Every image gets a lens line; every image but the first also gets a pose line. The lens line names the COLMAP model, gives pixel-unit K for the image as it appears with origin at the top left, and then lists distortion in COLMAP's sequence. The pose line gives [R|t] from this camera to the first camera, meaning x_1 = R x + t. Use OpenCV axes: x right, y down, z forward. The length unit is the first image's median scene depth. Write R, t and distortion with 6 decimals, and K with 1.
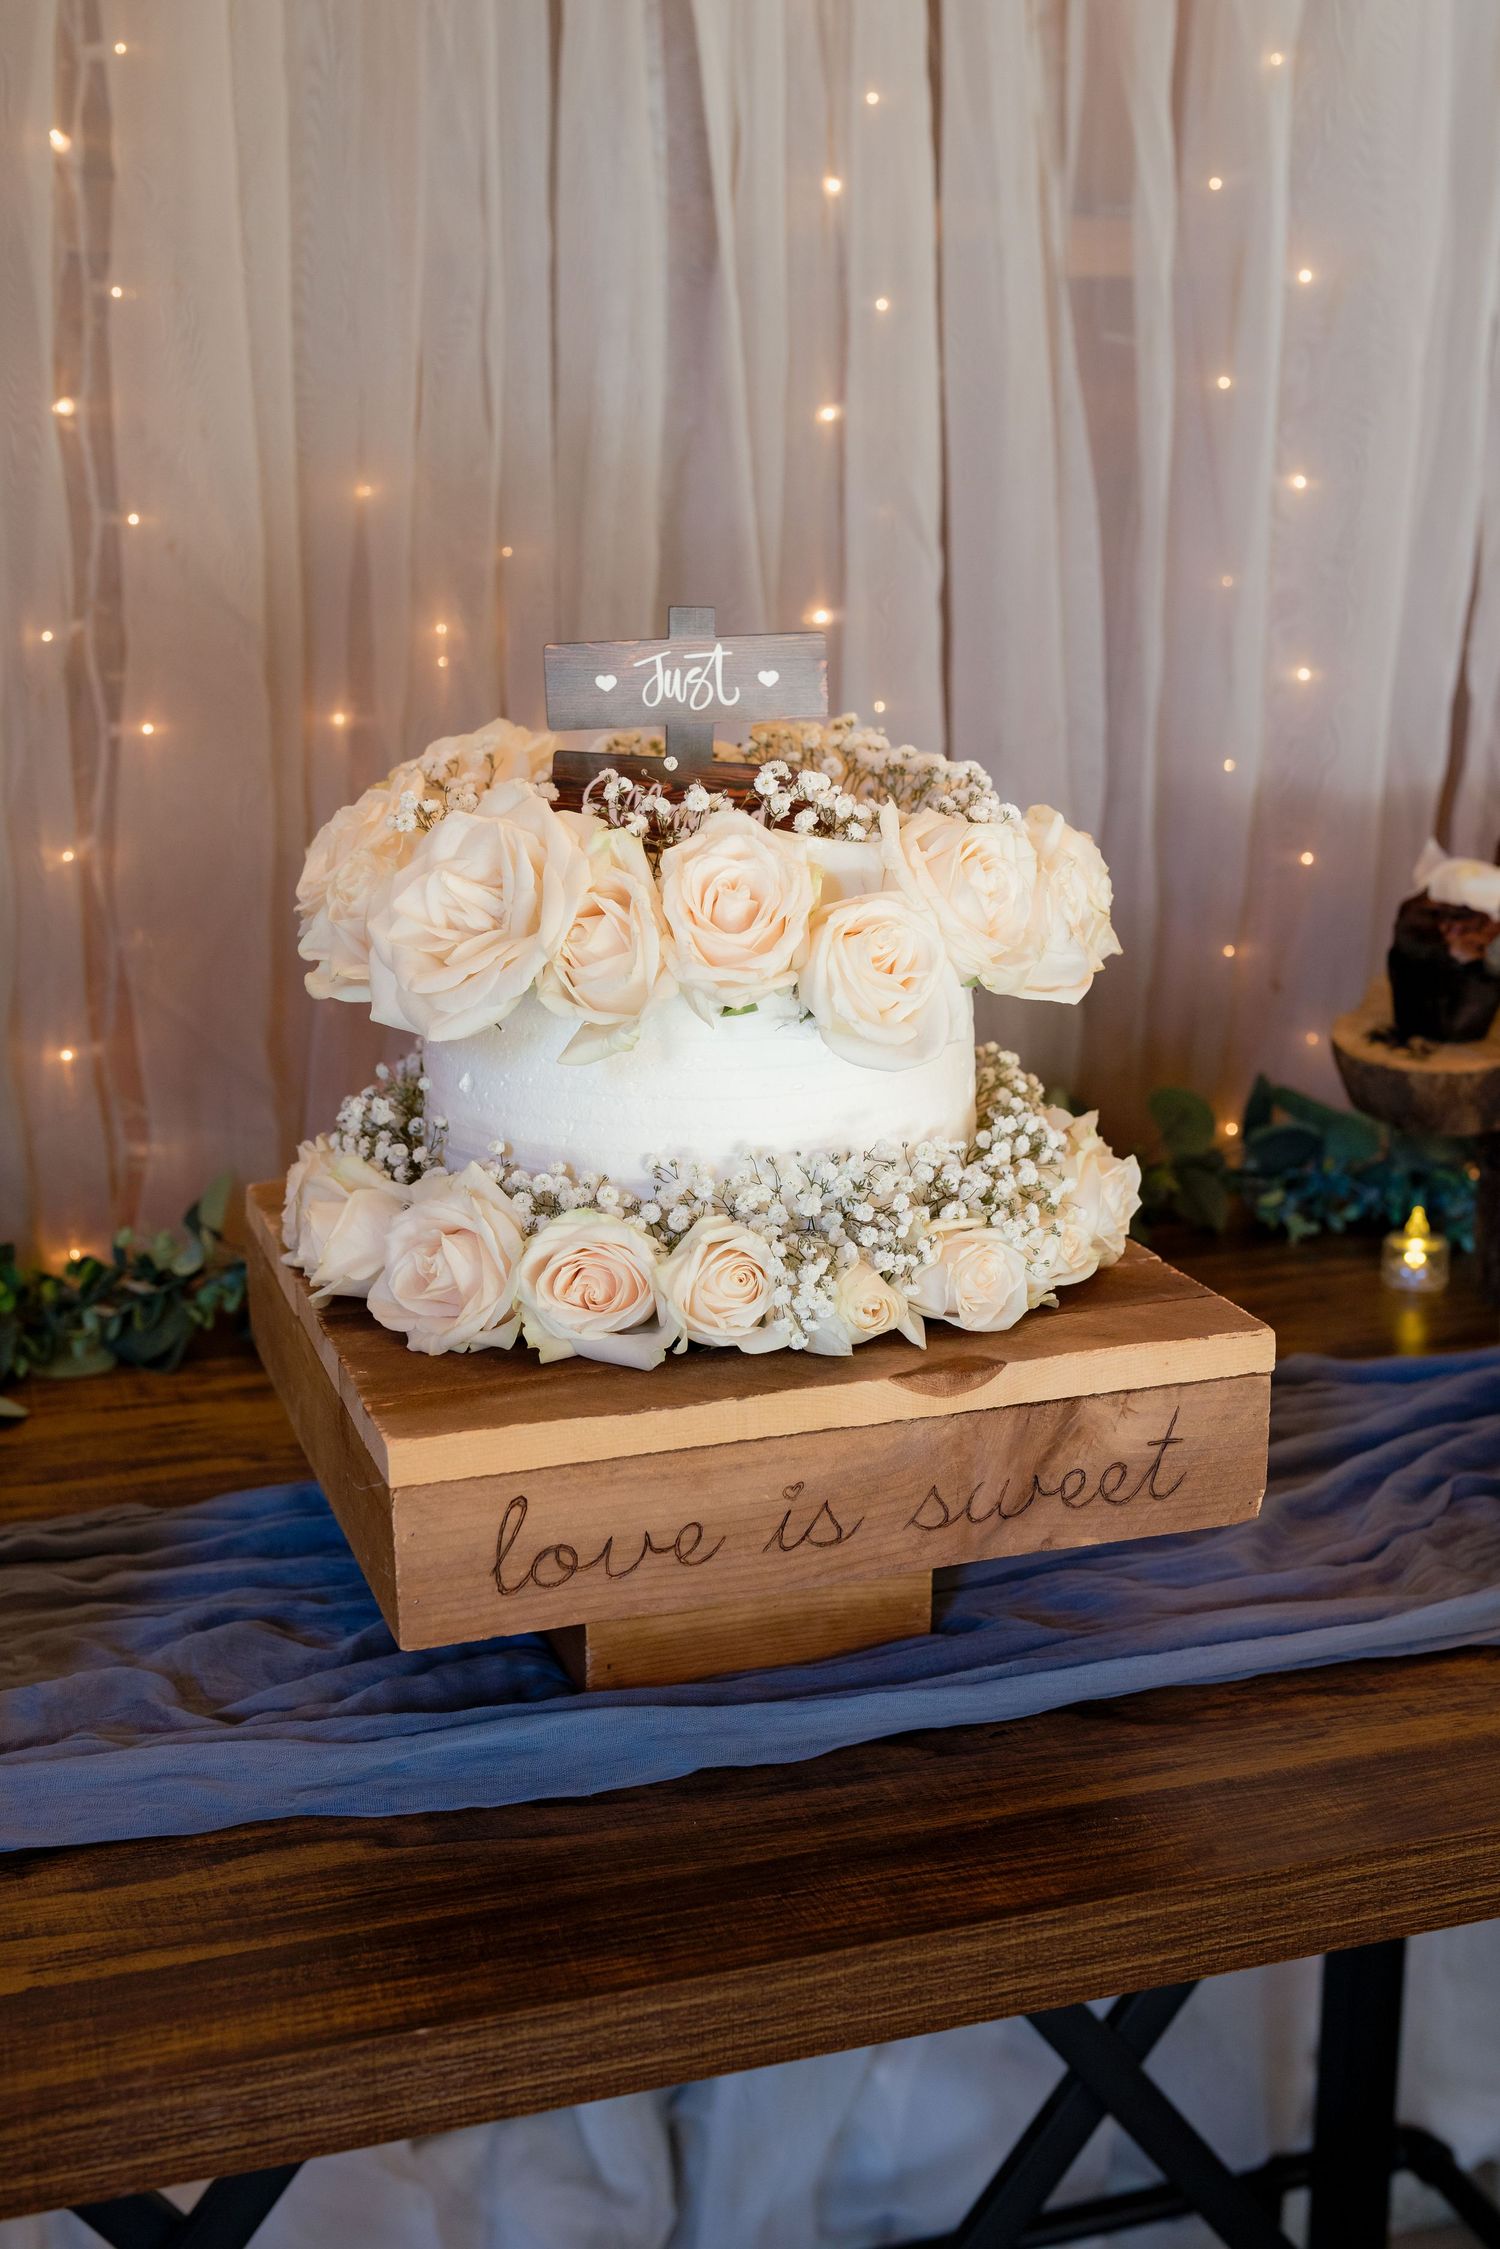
lens RADIAL K [[2552.2, 0, 750.1], [0, 2552.2, 1097.9], [0, 0, 1]] dist [-0.003815, -0.003469]
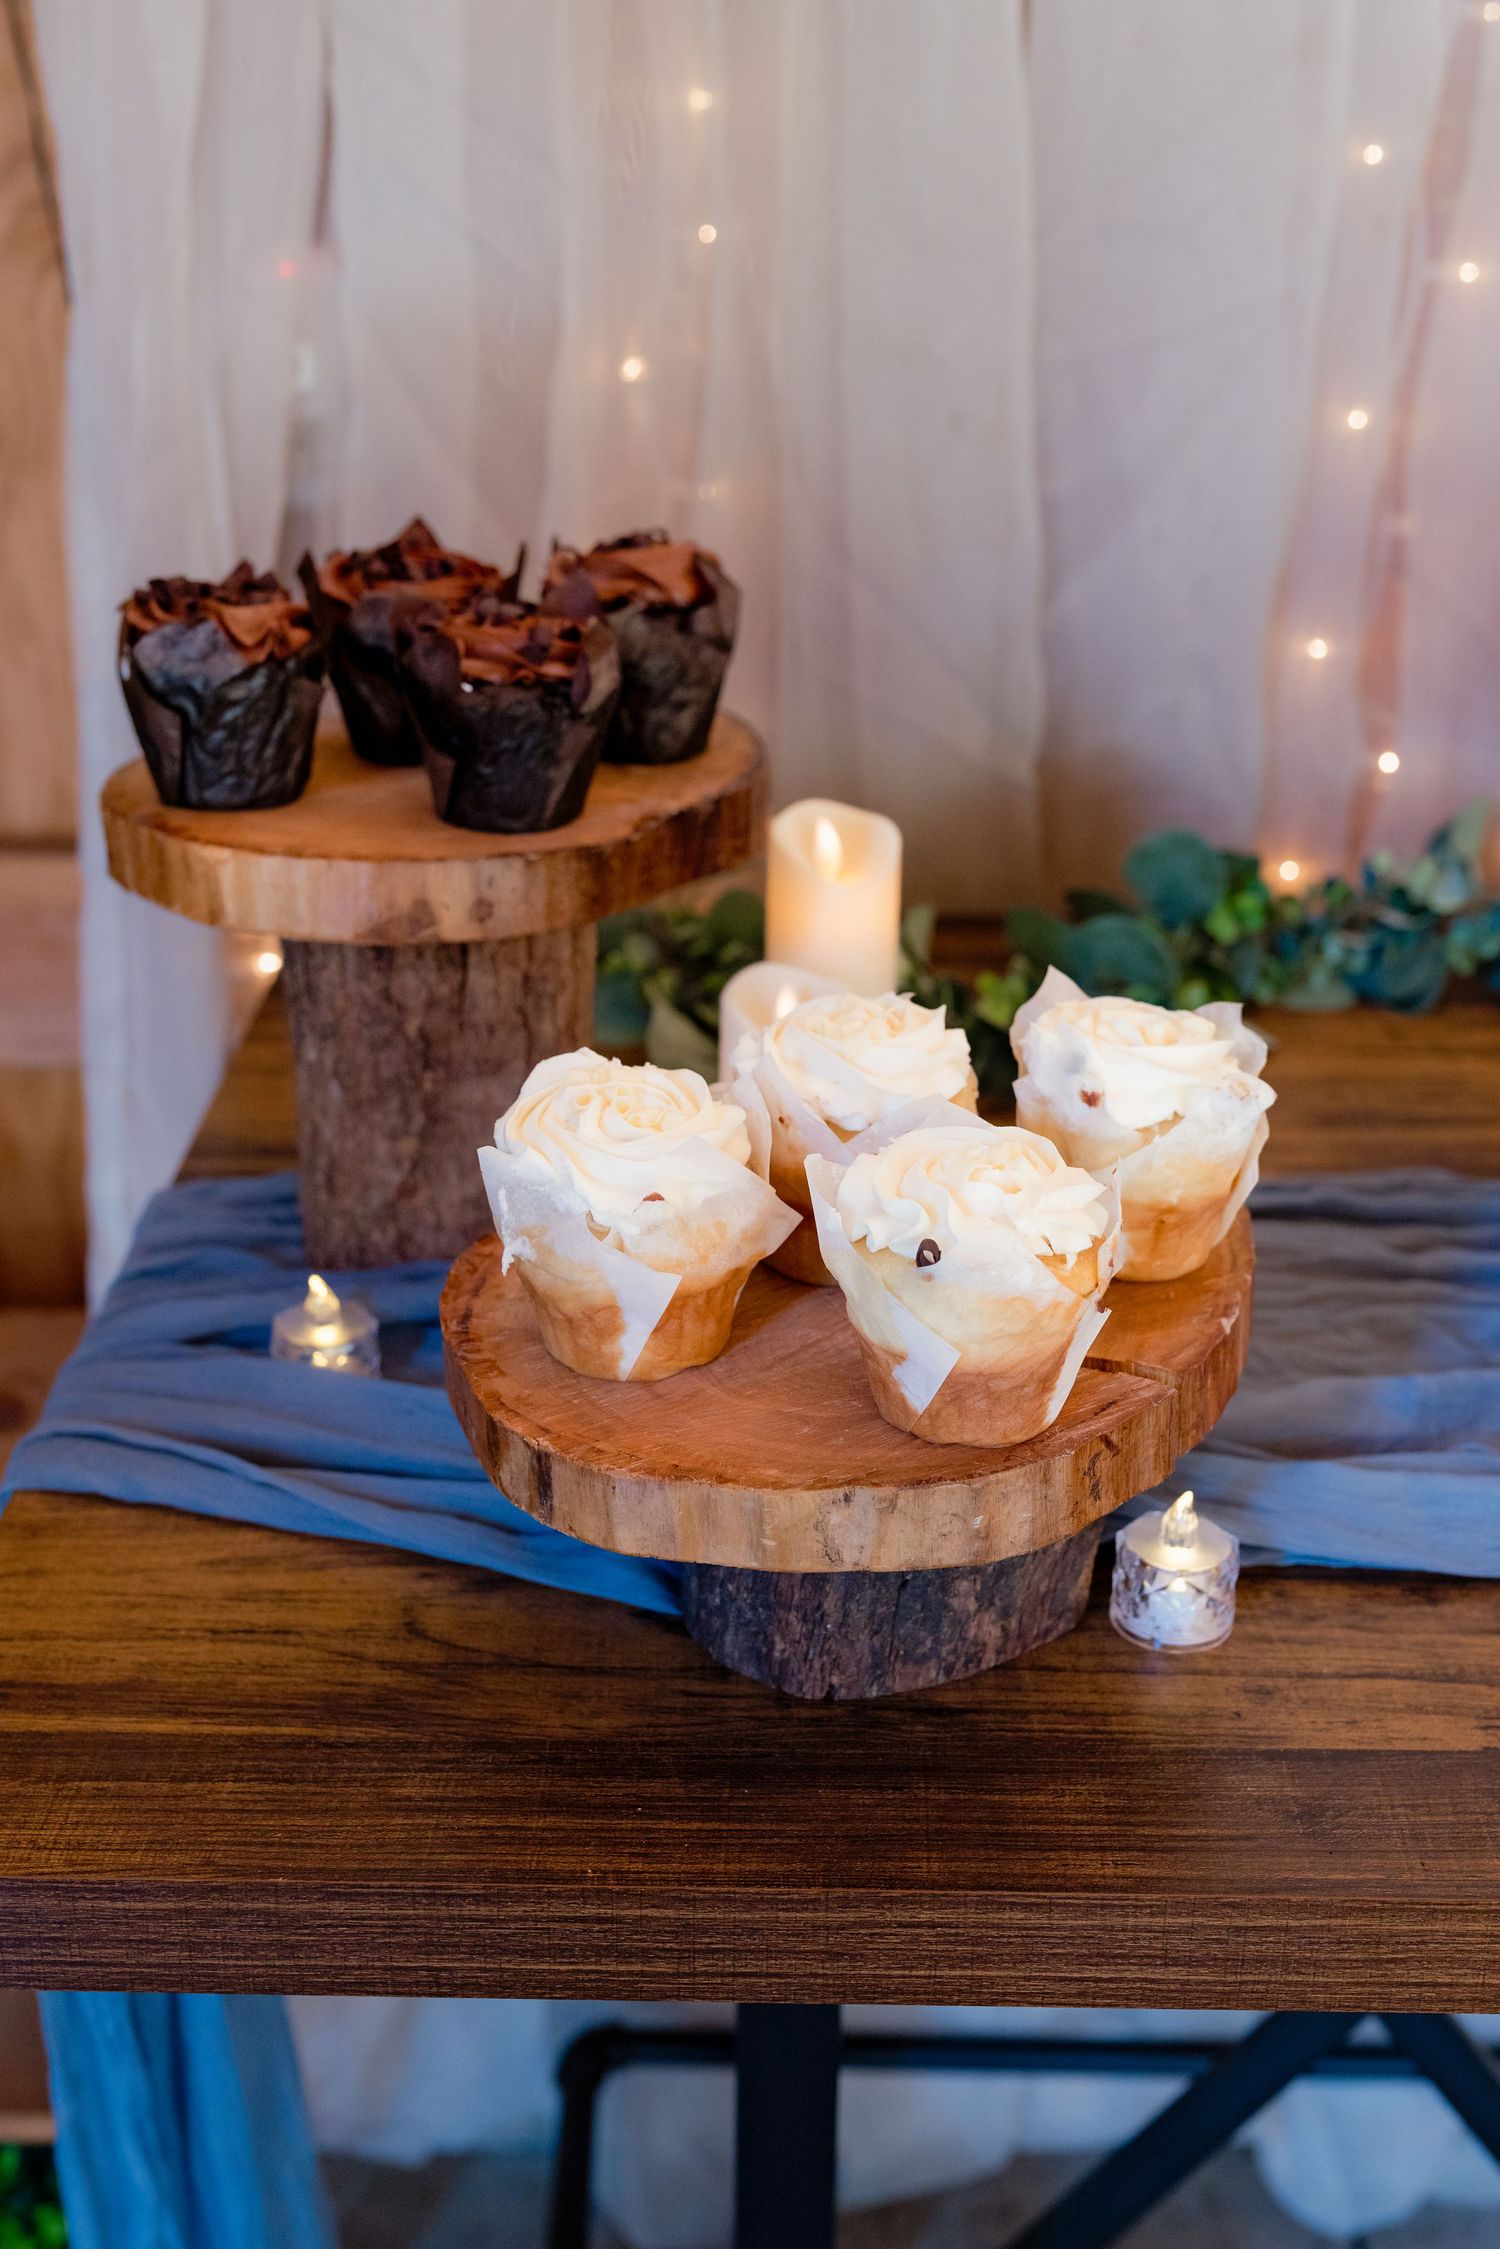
lens RADIAL K [[2552.2, 0, 750.1], [0, 2552.2, 1097.9], [0, 0, 1]] dist [-0.003815, -0.003469]
pose [[0.937708, 0.135955, -0.319720, -0.238045], [-0.085157, 0.982124, 0.167873, 0.007225], [0.336828, -0.130190, 0.932522, 0.120651]]
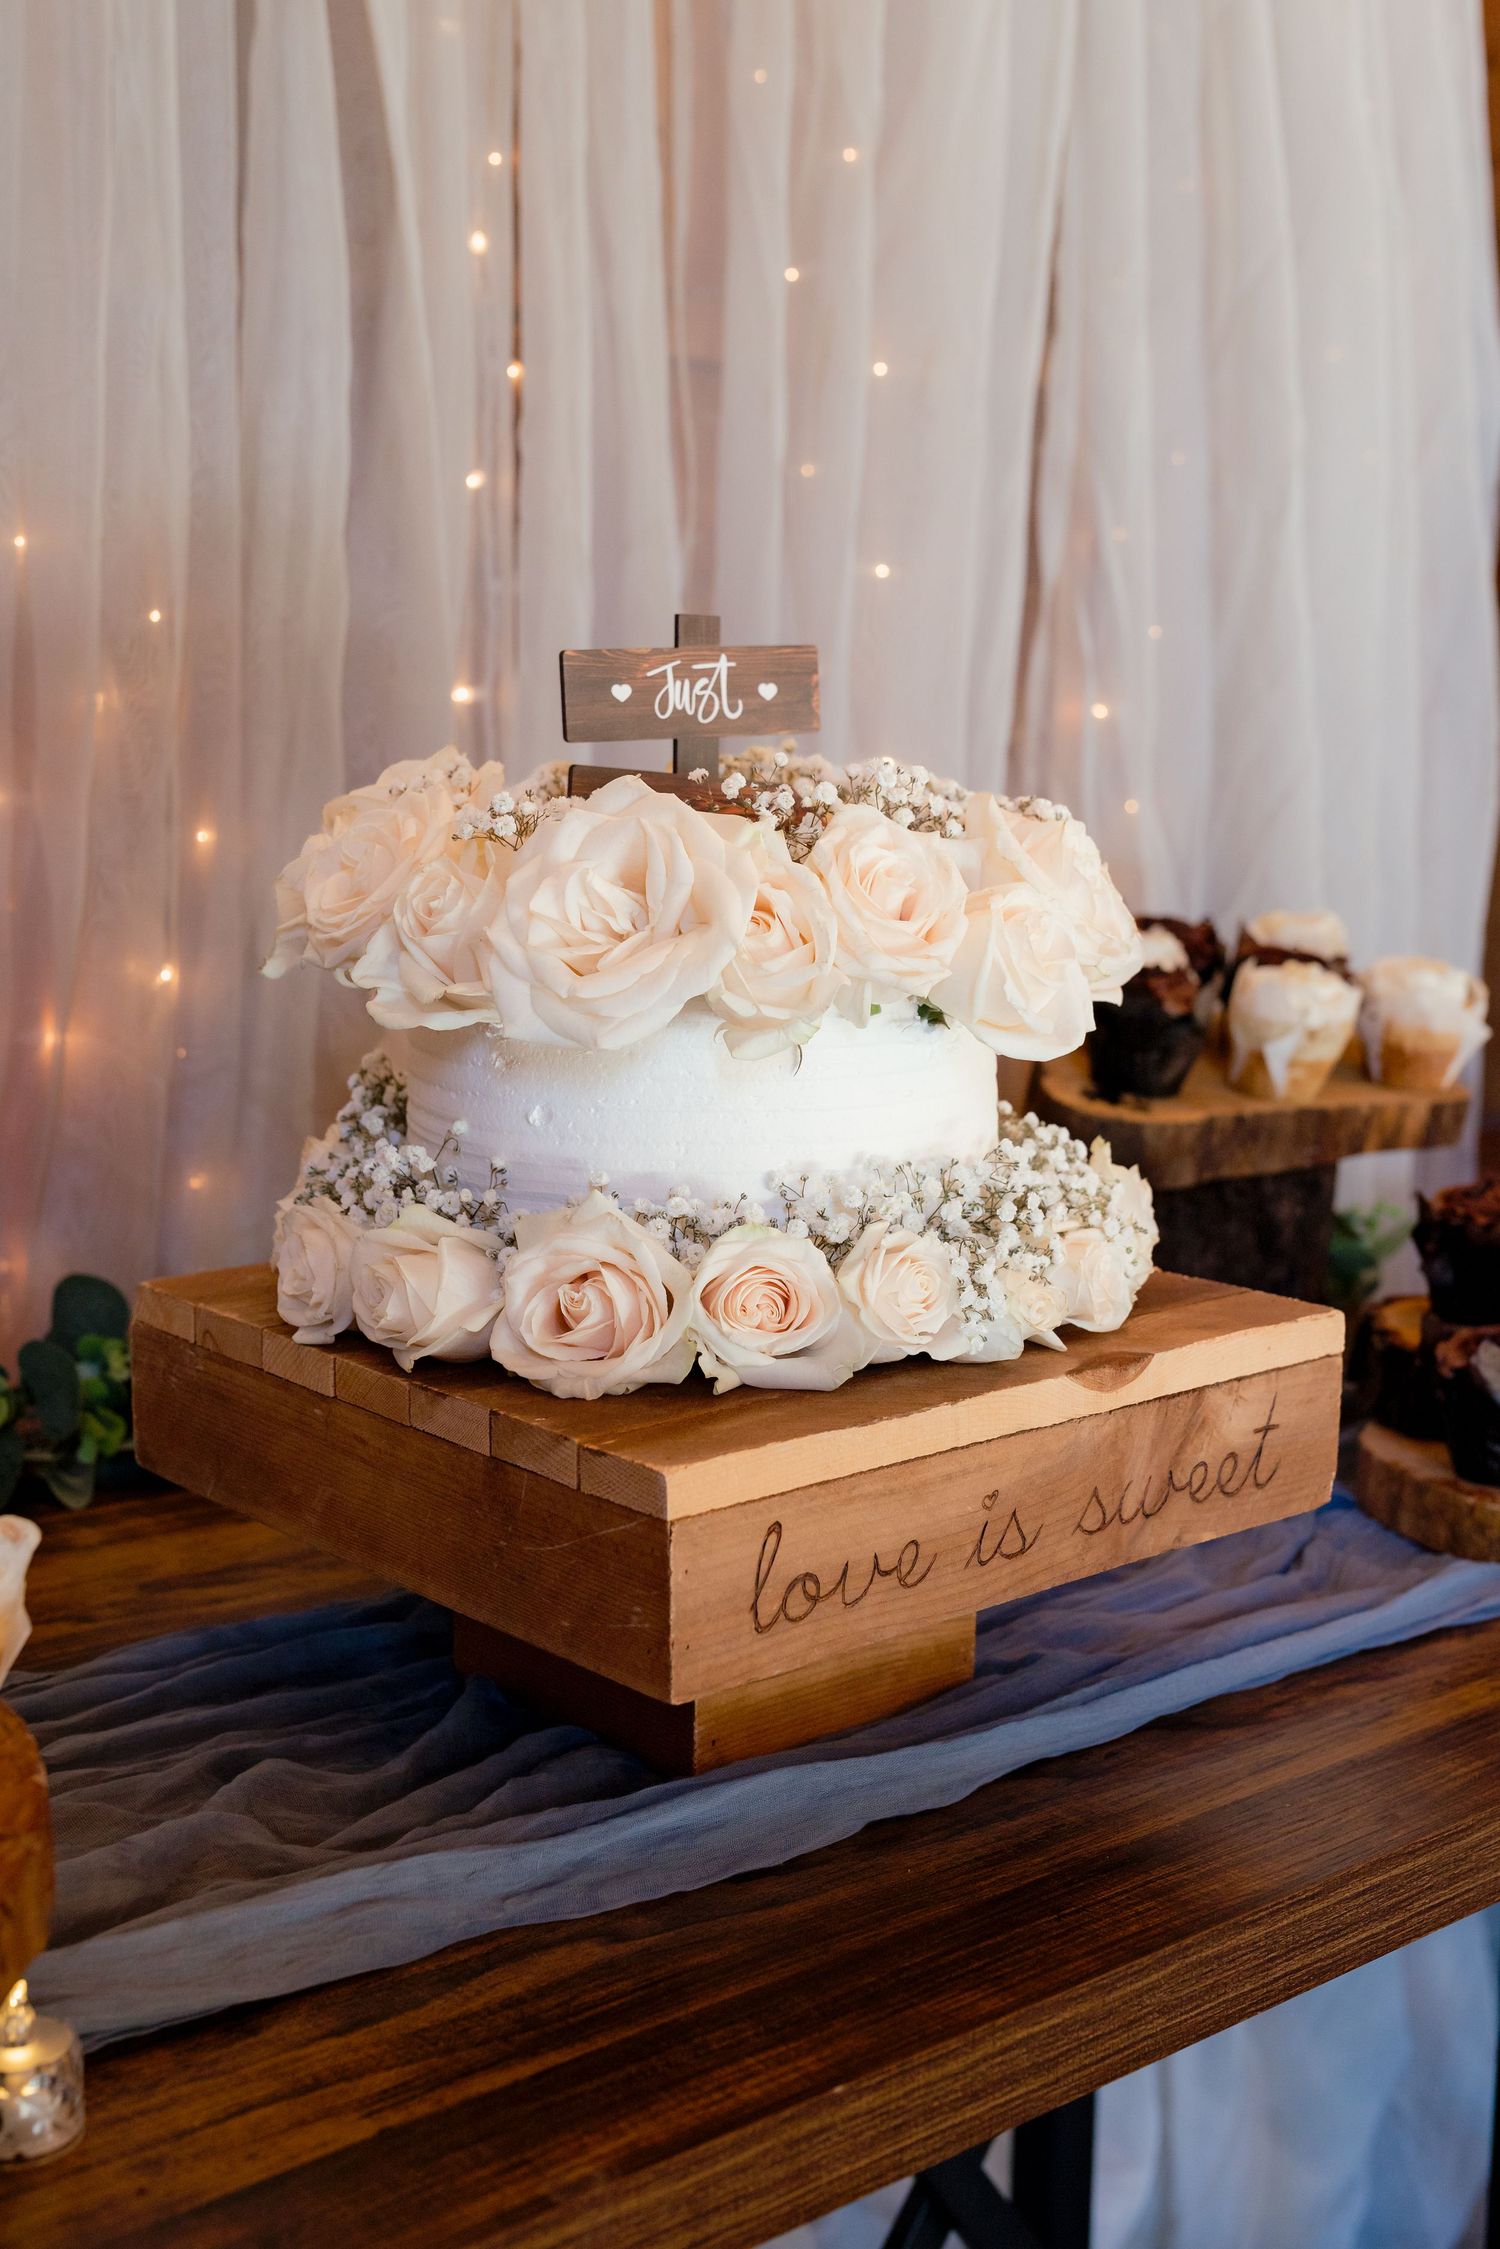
lens RADIAL K [[2754.6, 0, 750.0], [0, 2754.6, 1124.5], [0, 0, 1]] dist [-0.011835, 0.013370]
pose [[0.931584, -0.051283, 0.359891, -0.426326], [0.078889, 0.994927, -0.062431, 0.069945], [-0.354863, 0.086551, 0.930903, 0.055215]]
